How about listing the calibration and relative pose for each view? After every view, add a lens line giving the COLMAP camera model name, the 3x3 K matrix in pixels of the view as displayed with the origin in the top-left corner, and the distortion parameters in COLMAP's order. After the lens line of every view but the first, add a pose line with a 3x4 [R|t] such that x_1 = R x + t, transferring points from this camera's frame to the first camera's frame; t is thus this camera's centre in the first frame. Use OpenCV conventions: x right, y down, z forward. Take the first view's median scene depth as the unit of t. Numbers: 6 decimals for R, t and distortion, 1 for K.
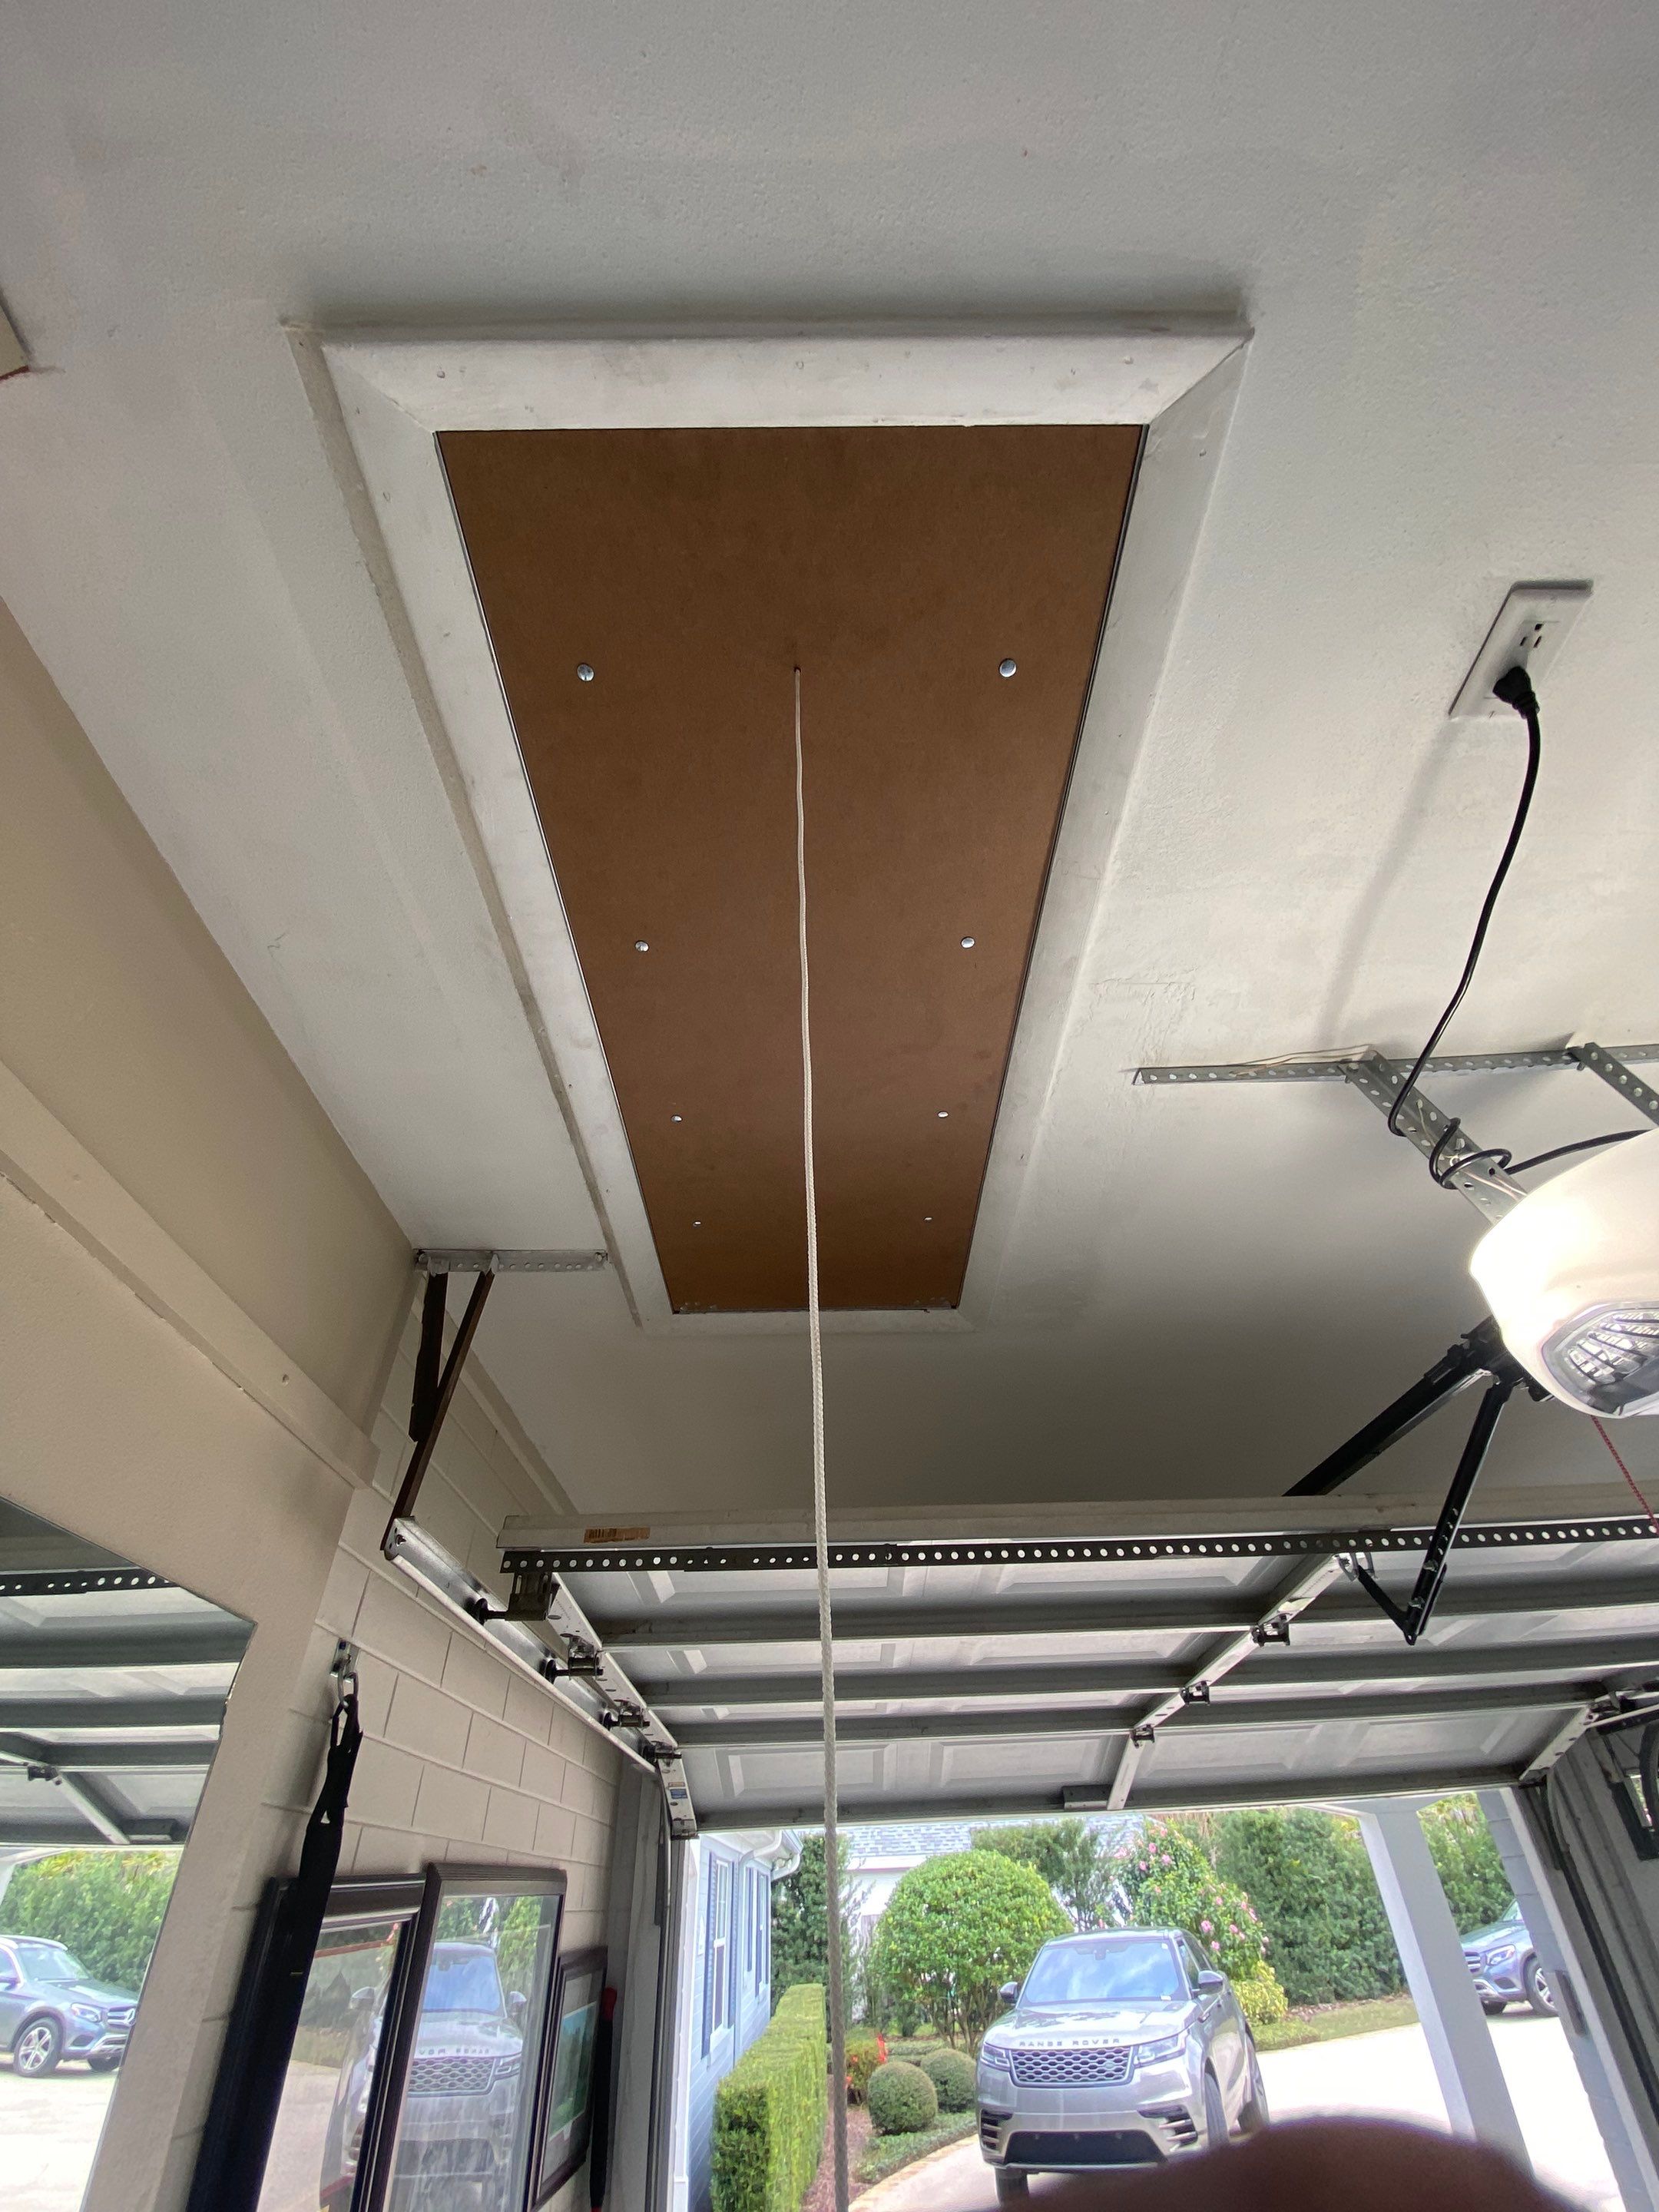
lens RADIAL K [[905.0, 0, 820.2], [0, 905.0, 1111.3], [0, 0, 1]] dist [-0.005483, -0.003656]
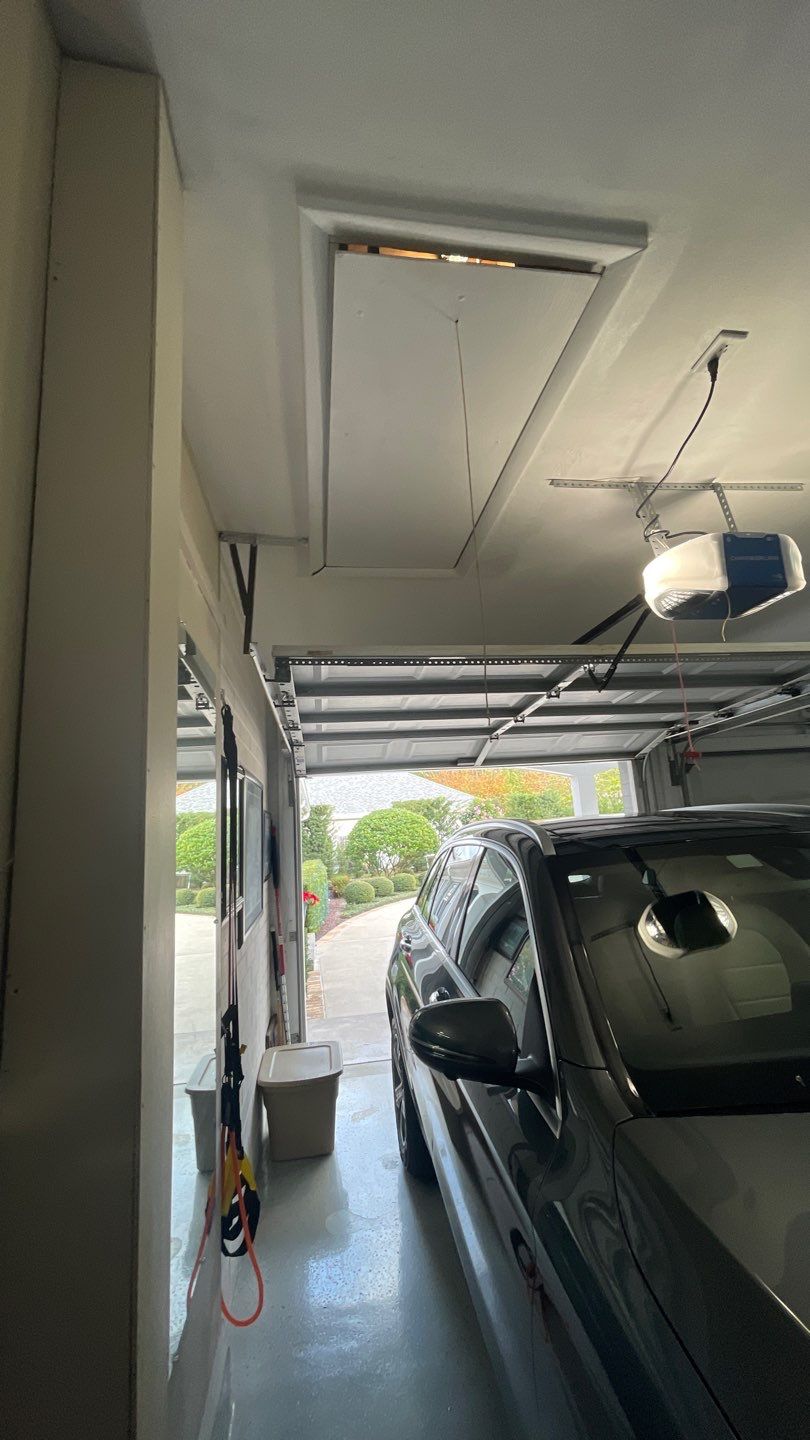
lens RADIAL K [[580.2, 0, 397.9], [0, 580.2, 710.8], [0, 0, 1]] dist [0.002042, 0.001202]
pose [[0.988069, 0.005098, 0.153926, -0.207296], [-0.078694, 0.875842, 0.476140, -0.148798], [-0.132387, -0.482572, 0.865793, -0.425267]]
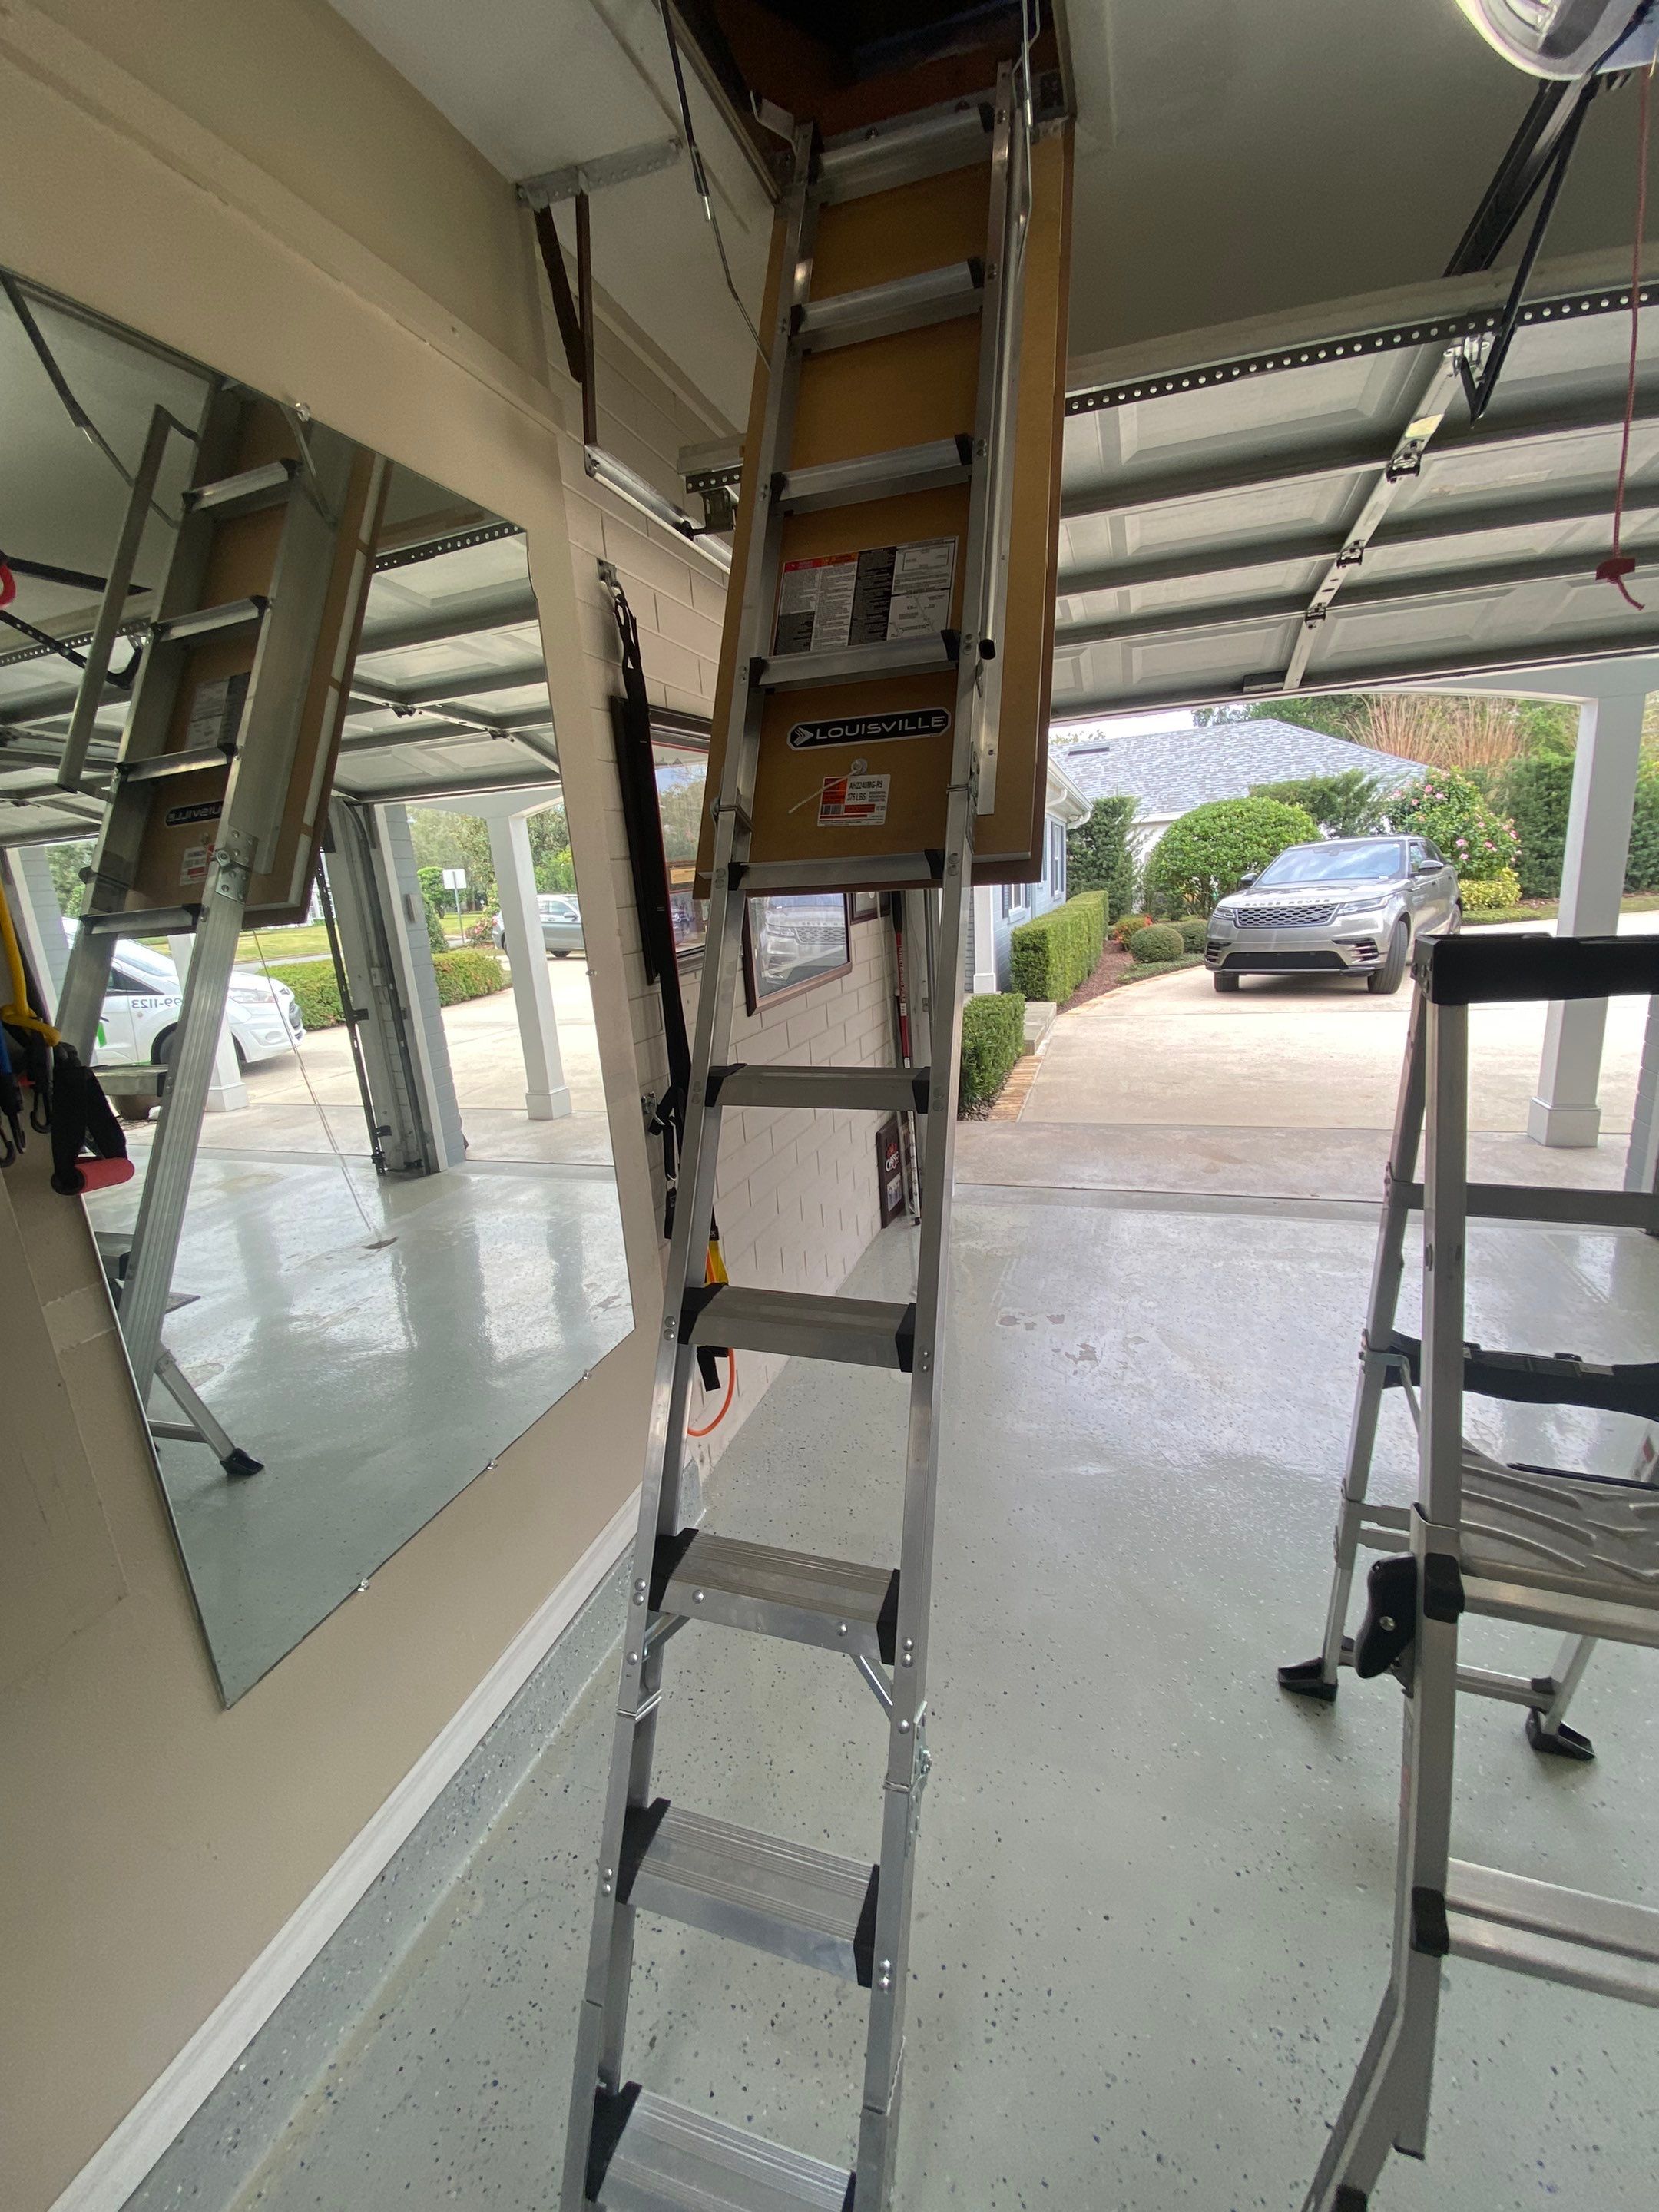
lens RADIAL K [[905.0, 0, 825.2], [0, 905.0, 1114.9], [0, 0, 1]] dist [-0.005483, -0.003656]
pose [[0.950670, 0.043933, -0.307076, 0.216060], [0.232175, 0.555720, 0.798292, 0.009648], [0.205720, -0.830208, 0.518106, -0.301624]]
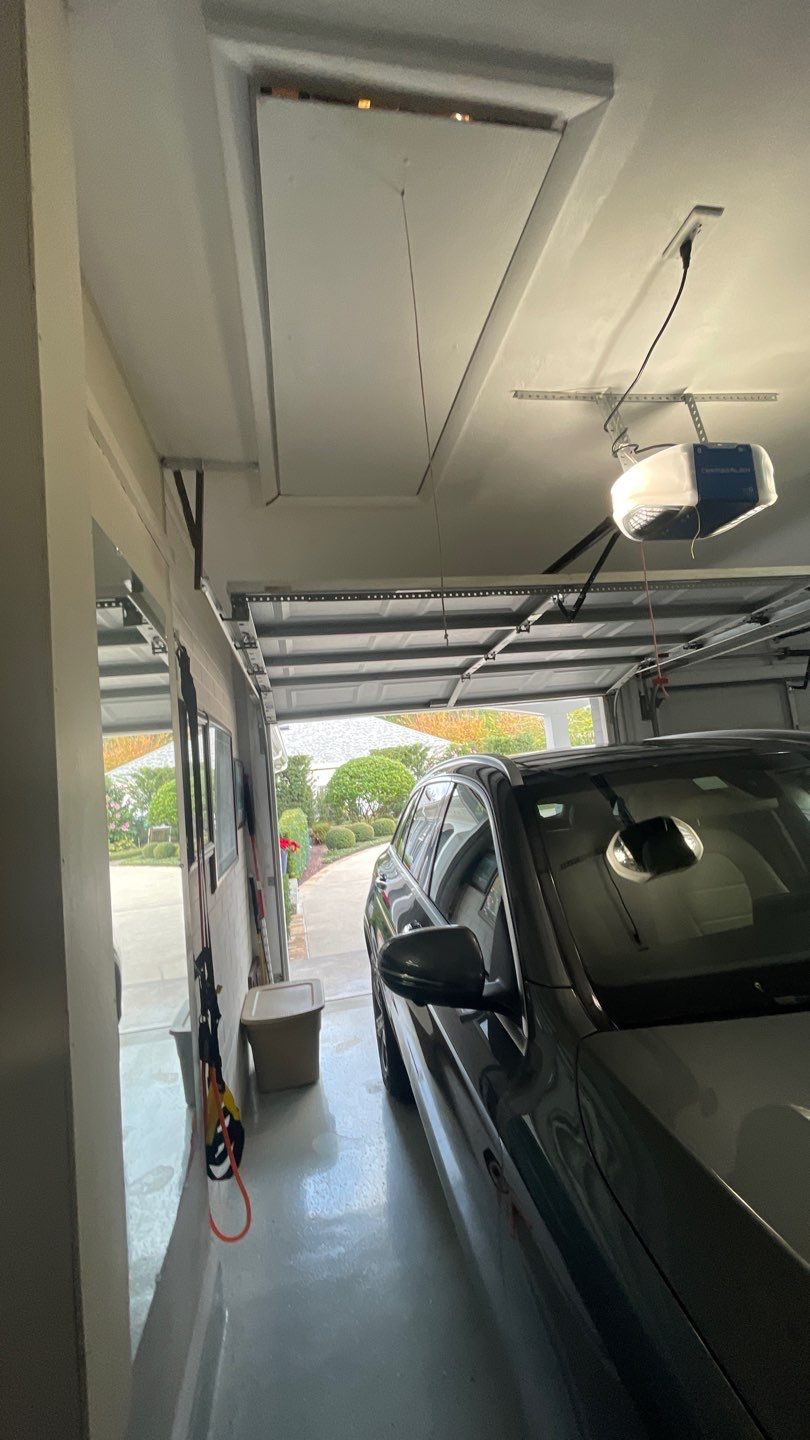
lens RADIAL K [[580.2, 0, 397.3], [0, 580.2, 709.7], [0, 0, 1]] dist [0.002042, 0.001202]
pose [[0.980786, -0.041585, 0.190605, -0.177910], [-0.070874, 0.834312, 0.546718, -0.108665], [-0.181759, -0.549722, 0.815334, -0.411582]]
